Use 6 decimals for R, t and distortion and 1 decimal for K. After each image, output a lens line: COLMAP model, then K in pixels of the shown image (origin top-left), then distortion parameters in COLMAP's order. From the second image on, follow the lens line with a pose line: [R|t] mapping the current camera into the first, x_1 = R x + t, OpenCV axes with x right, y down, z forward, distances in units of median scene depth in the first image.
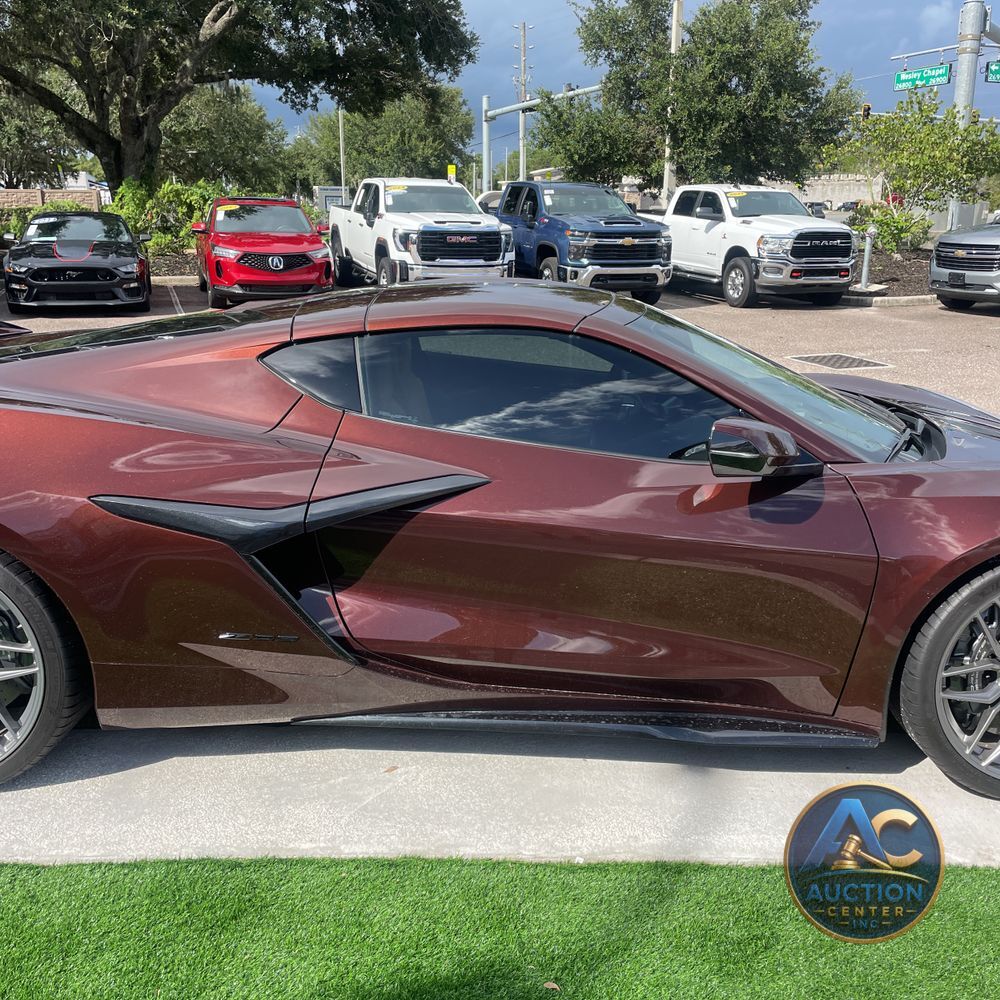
lens RADIAL K [[998.8, 0, 500.0], [0, 998.8, 500.0], [0, 0, 1]] dist [0.083530, -0.104174]
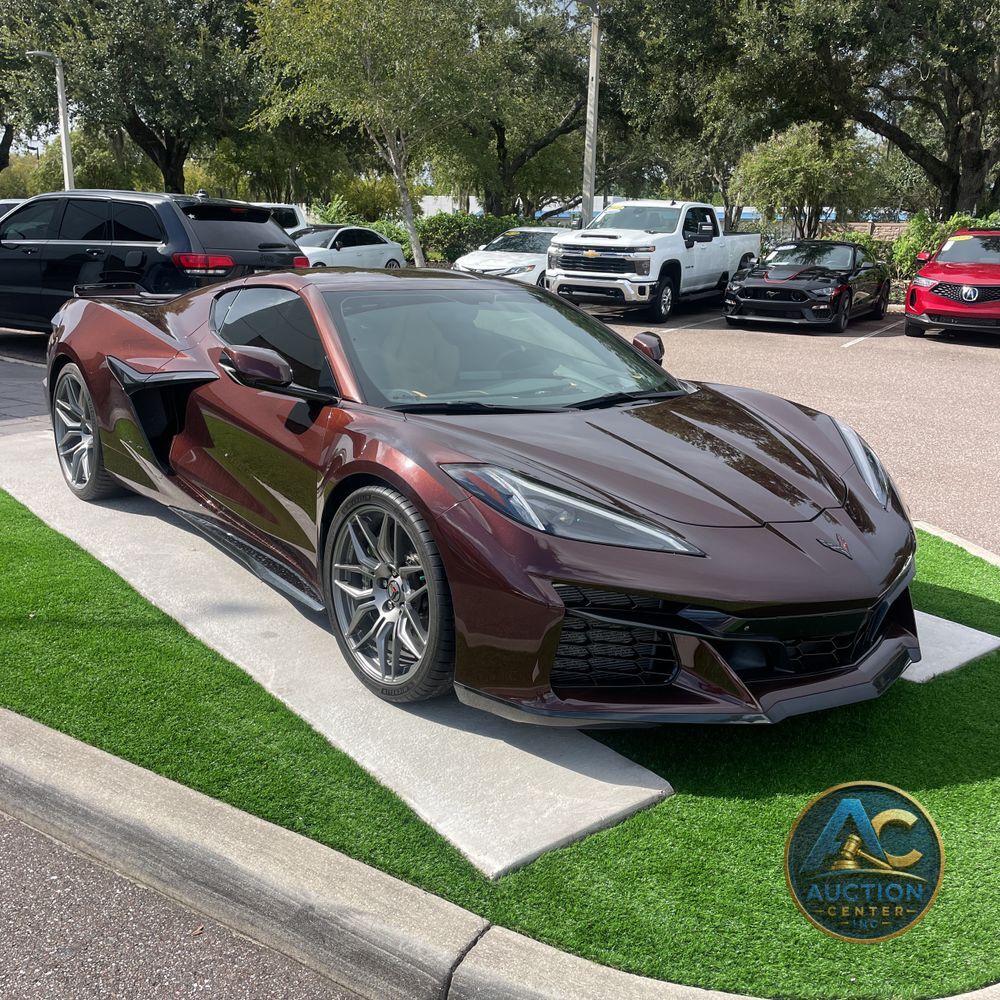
lens RADIAL K [[989.0, 0, 482.9], [0, 989.0, 501.2], [0, 0, 1]] dist [0.092872, -0.123783]
pose [[0.633039, 0.216799, -0.743142, 0.208950], [-0.239030, 0.967815, 0.078728, -0.007483], [0.736292, 0.127795, 0.664486, 0.039356]]
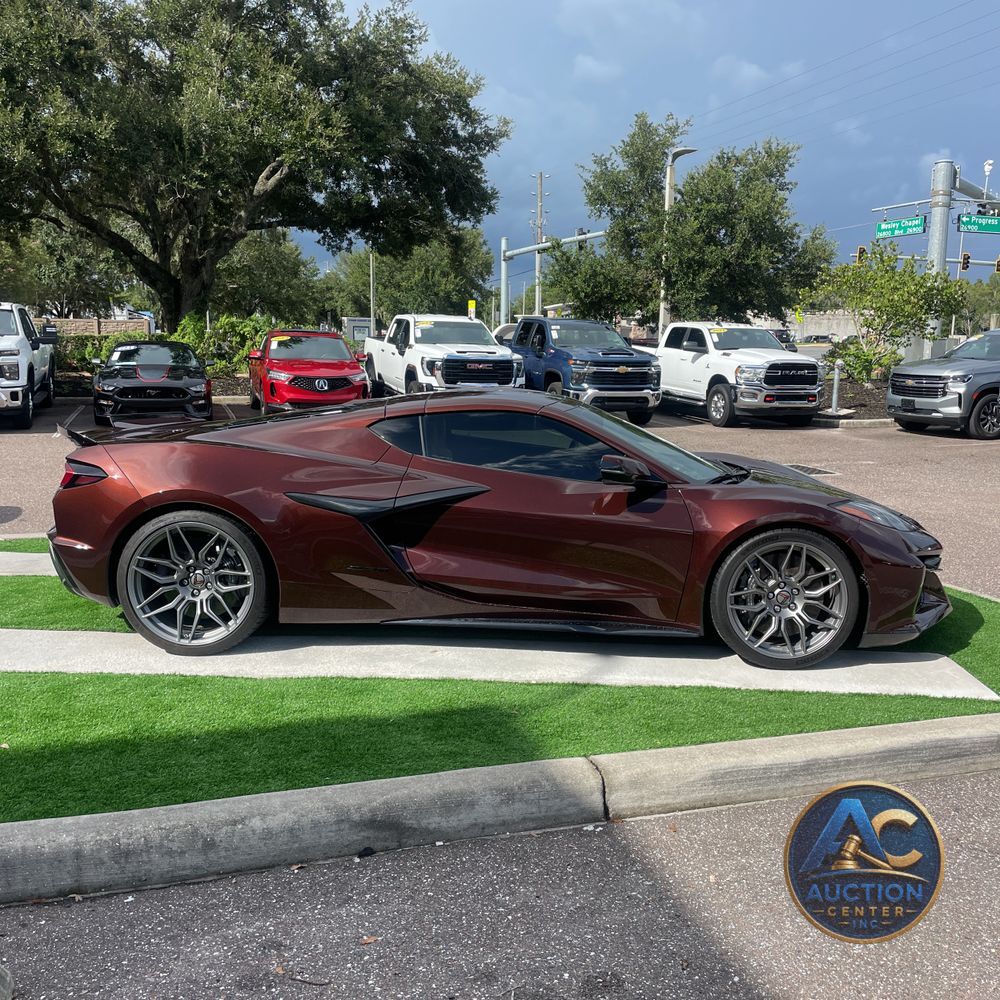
lens RADIAL K [[989.2, 0, 496.3], [0, 989.2, 520.9], [0, 0, 1]] dist [0.104996, -0.165337]
pose [[0.999741, 0.012228, -0.019192, 0.005321], [-0.014089, 0.994884, -0.100034, 0.031721], [0.017871, 0.100278, 0.994799, -0.119616]]
